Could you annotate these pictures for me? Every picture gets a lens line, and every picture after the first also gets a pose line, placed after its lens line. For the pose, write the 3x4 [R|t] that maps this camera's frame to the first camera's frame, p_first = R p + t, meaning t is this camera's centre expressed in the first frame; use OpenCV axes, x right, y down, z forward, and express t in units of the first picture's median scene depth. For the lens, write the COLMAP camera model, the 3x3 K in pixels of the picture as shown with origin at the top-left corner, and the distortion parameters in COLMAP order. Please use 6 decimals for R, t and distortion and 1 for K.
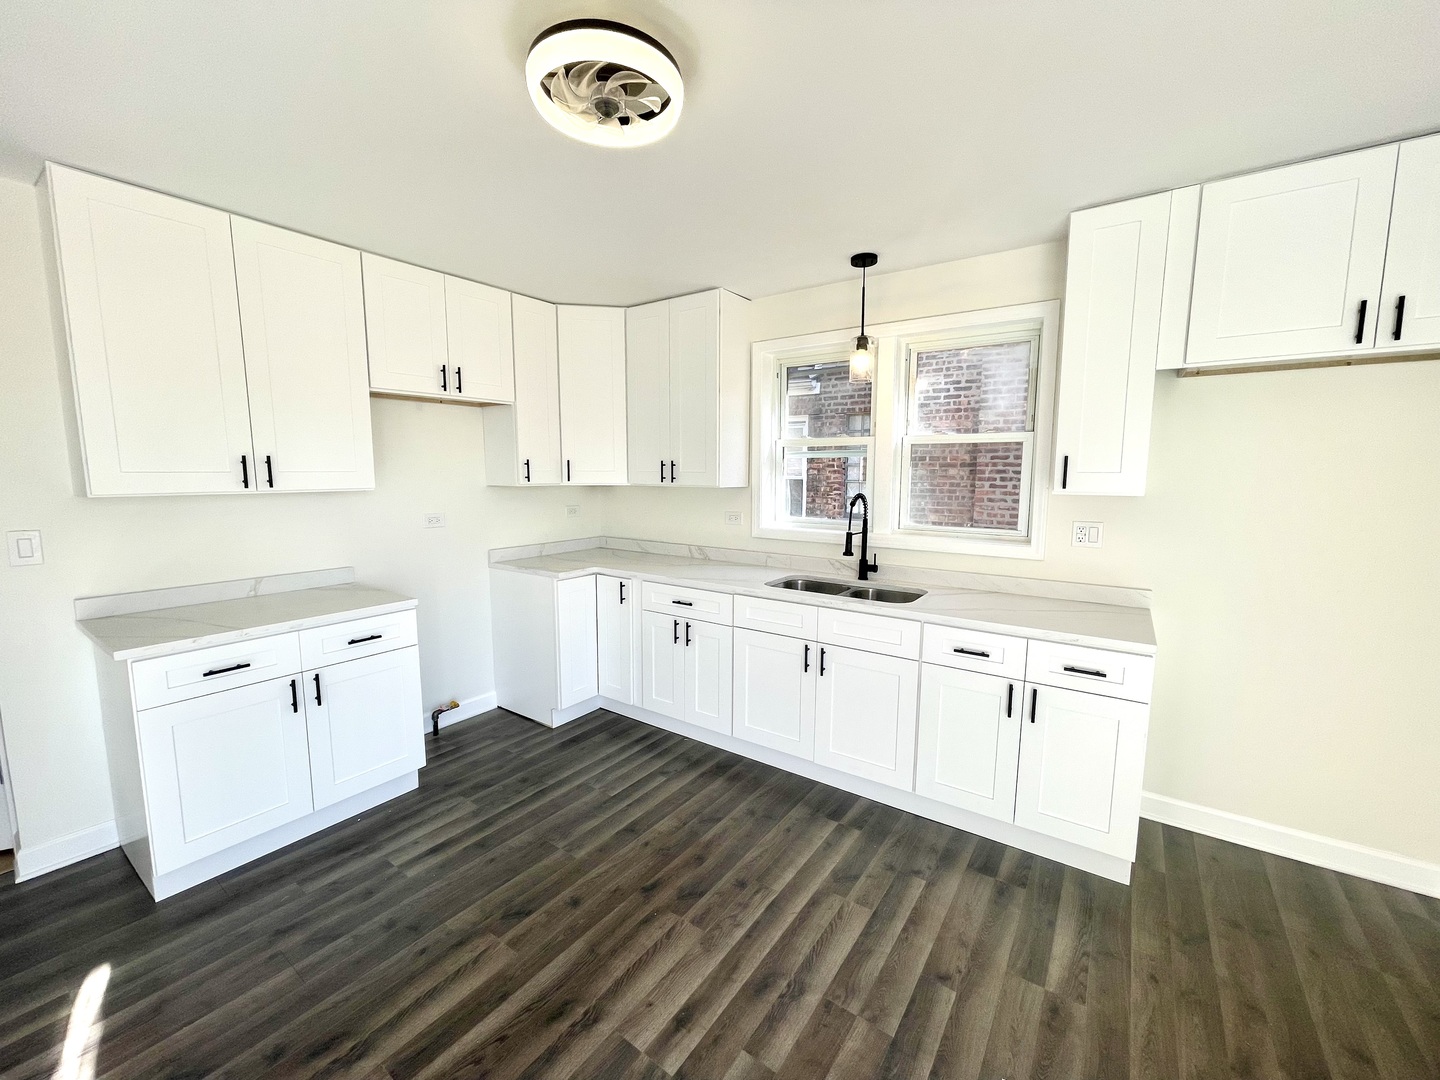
lens RADIAL K [[583.4, 0, 720.0], [0, 583.4, 540.0], [0, 0, 1]] dist [-0.000417, 0.000209]
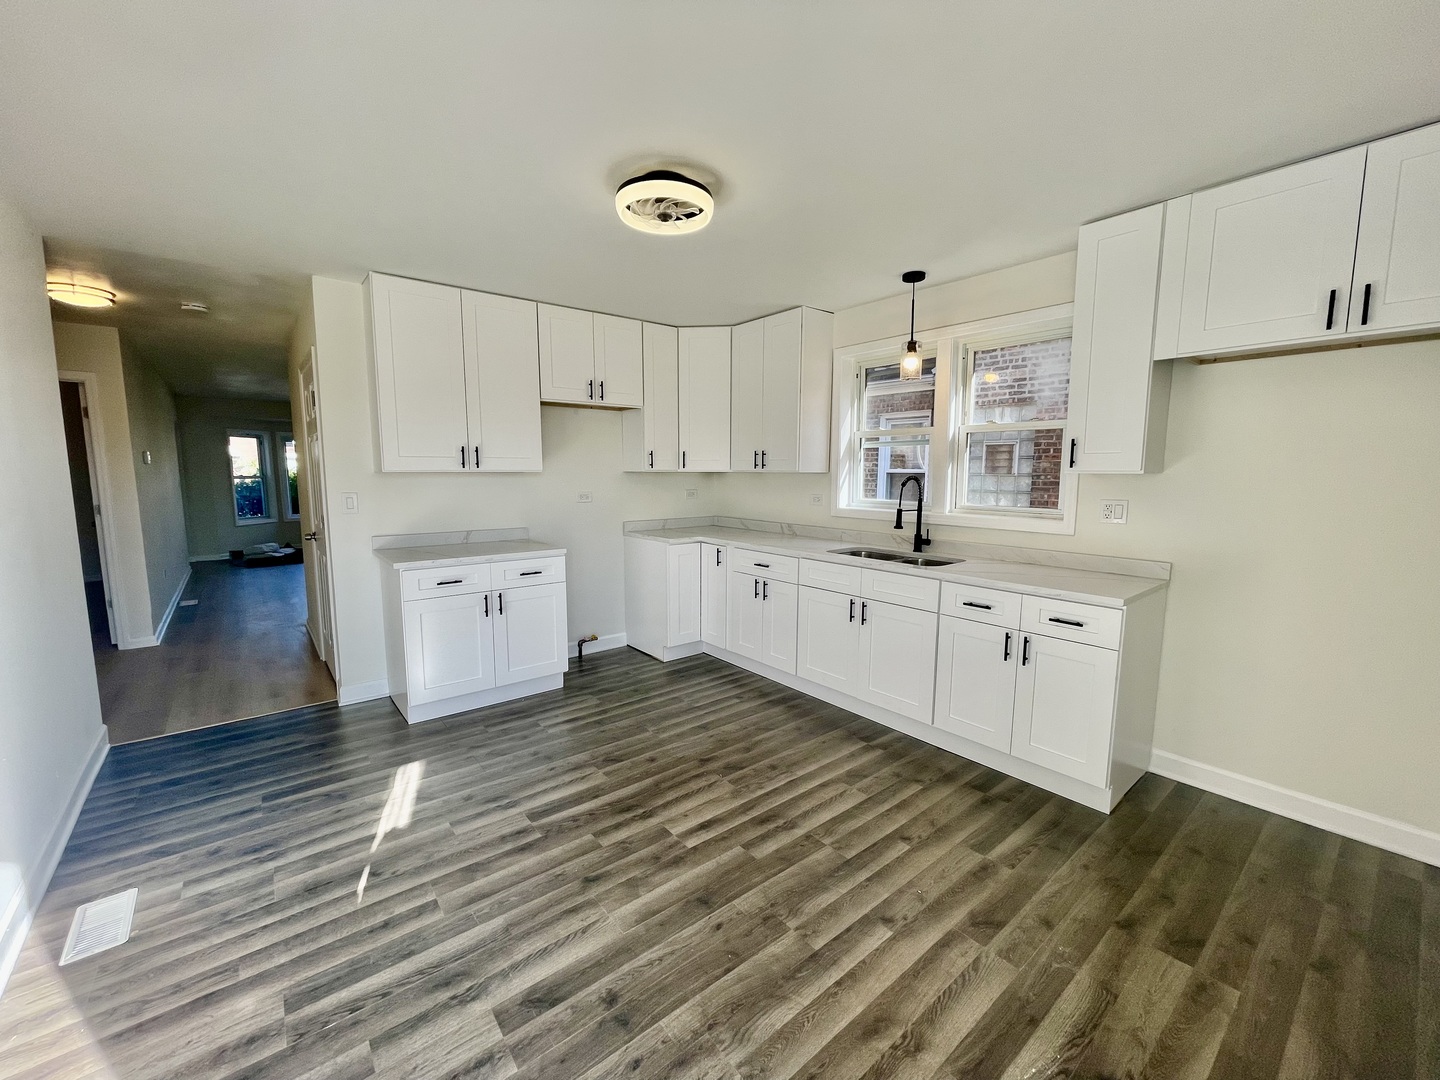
lens RADIAL K [[581.5, 0, 720.0], [0, 581.5, 540.0], [0, 0, 1]] dist [-0.001404, -0.000135]
pose [[0.963383, 0.031427, -0.266280, 0.202890], [-0.031372, 0.999498, 0.004461, 0.060085], [0.266287, 0.004056, 0.963885, -0.238216]]
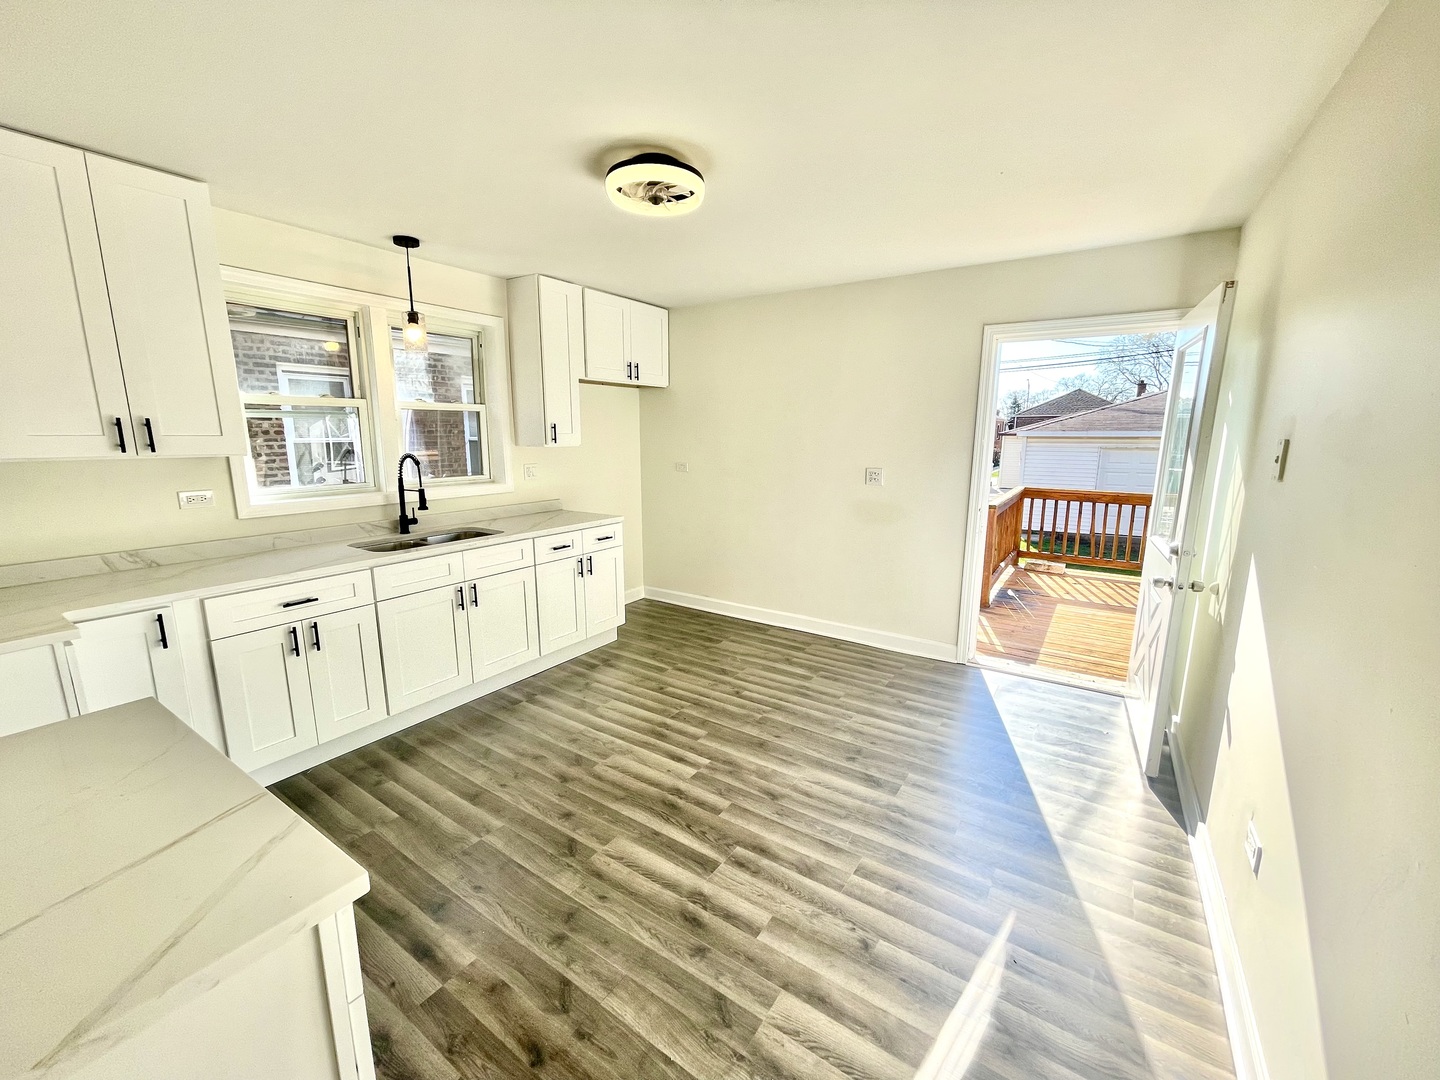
lens RADIAL K [[576.0, 0, 720.0], [0, 576.0, 540.0], [0, 0, 1]] dist [-0.001238, -0.000037]
pose [[-0.024920, -0.188915, 0.981677, -0.963731], [0.116621, 0.974728, 0.190538, -0.066563], [-0.992864, 0.119232, -0.002259, 0.486562]]
